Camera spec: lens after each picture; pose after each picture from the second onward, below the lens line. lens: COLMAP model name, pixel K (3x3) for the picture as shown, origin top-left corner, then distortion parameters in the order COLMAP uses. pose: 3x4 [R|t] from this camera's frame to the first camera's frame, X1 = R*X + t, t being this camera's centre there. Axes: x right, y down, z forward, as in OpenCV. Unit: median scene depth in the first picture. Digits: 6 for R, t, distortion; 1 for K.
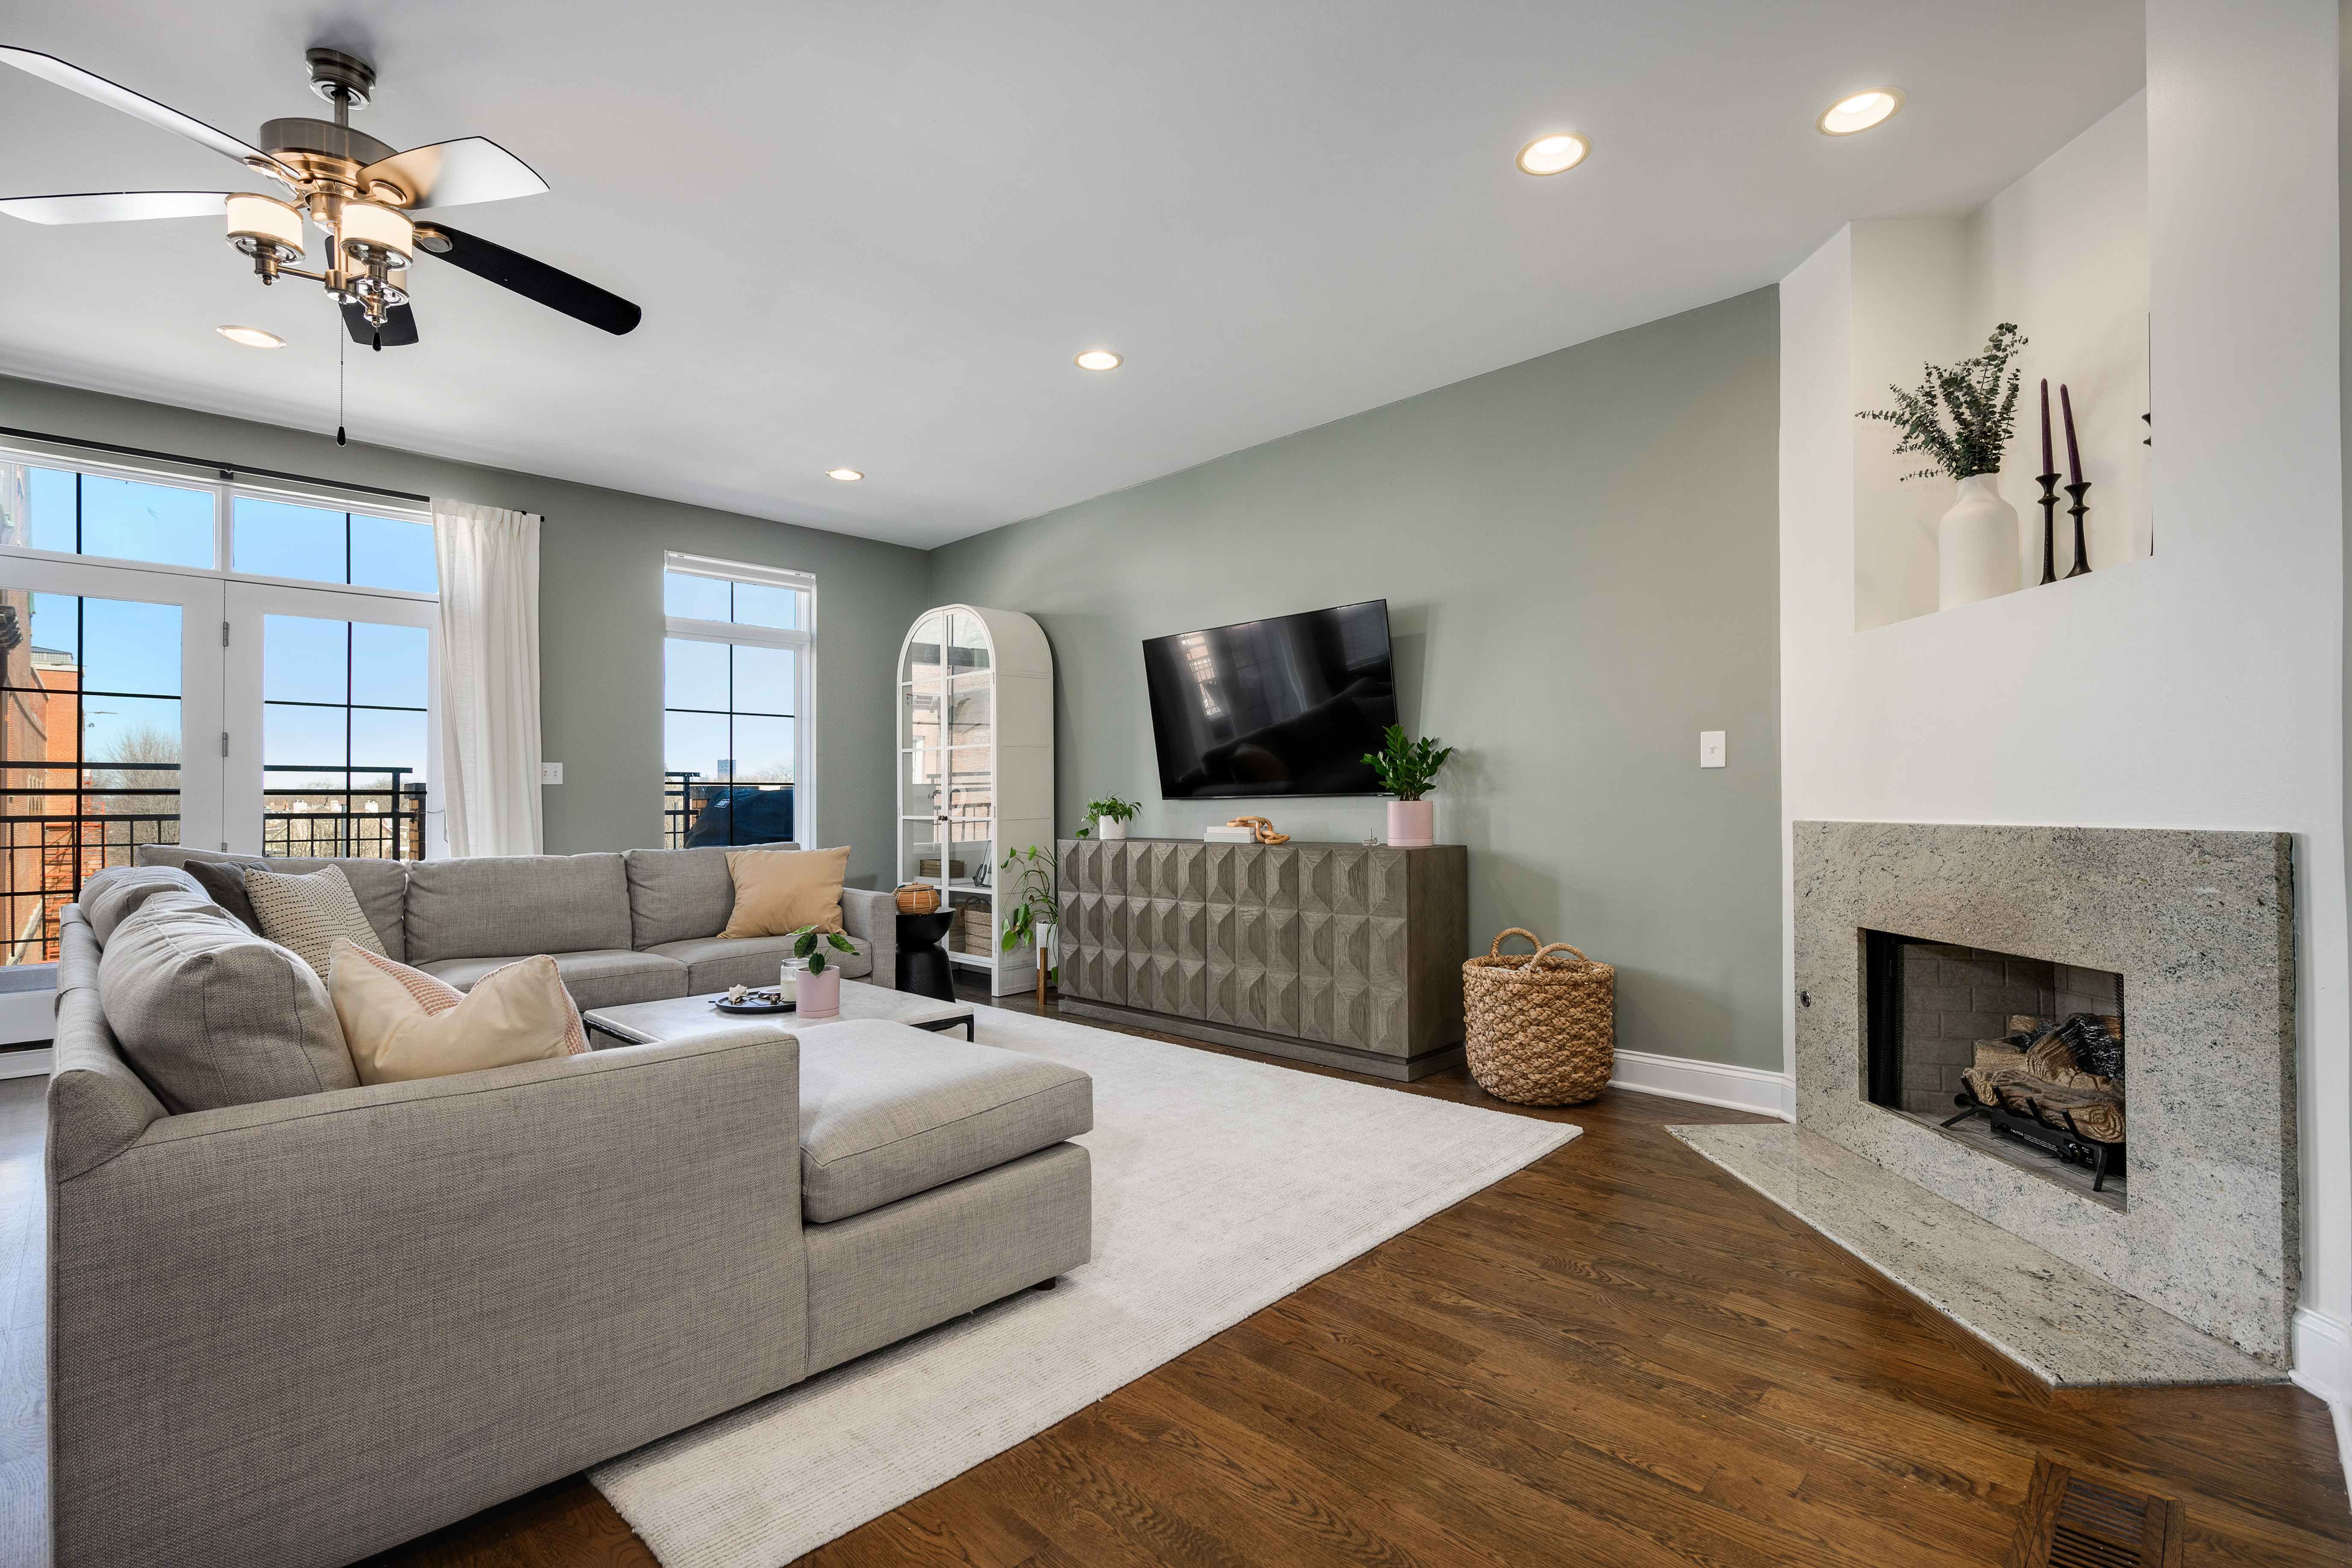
lens RADIAL K [[1074.0, 0, 1183.1], [0, 1074.0, 797.5], [0, 0, 1]] dist [-0.000339, -0.000251]
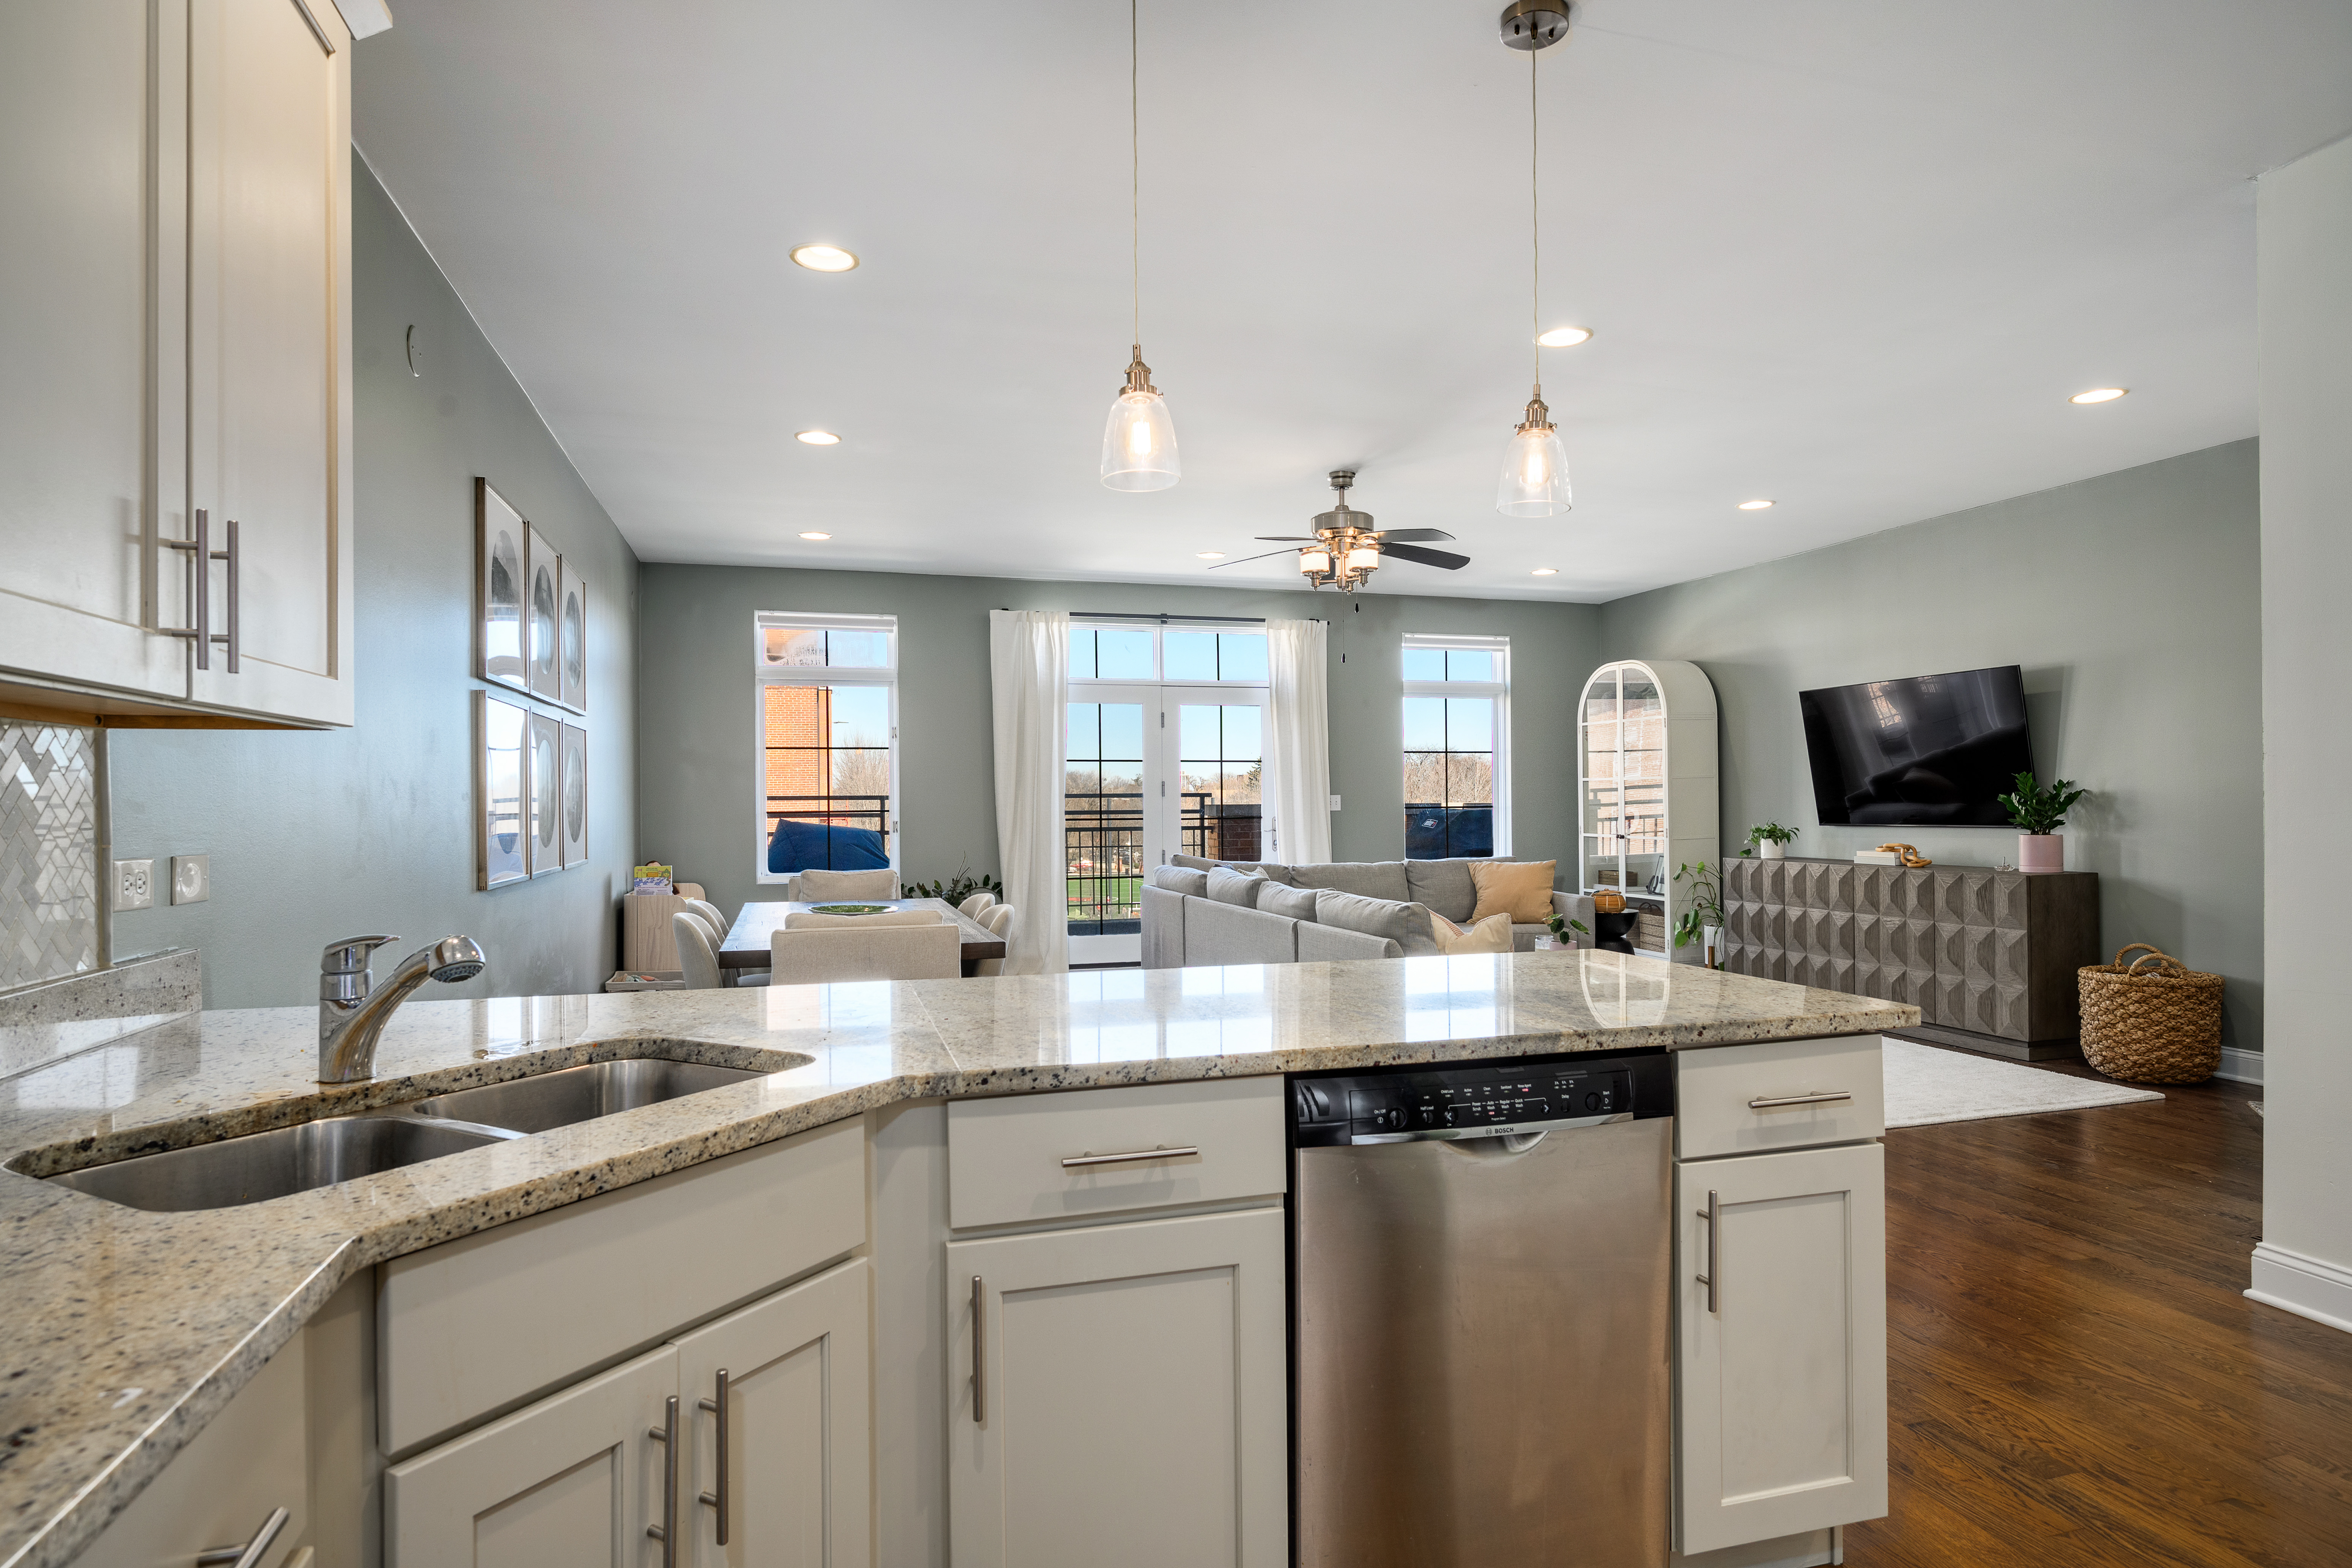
lens RADIAL K [[1293.3, 0, 1180.6], [0, 1293.3, 793.7], [0, 0, 1]] dist [-0.000213, -0.000587]
pose [[0.874319, -0.003489, -0.485339, 0.066151], [0.006113, 0.999974, 0.003825, -0.049258], [0.485313, -0.006312, 0.874318, -0.672424]]
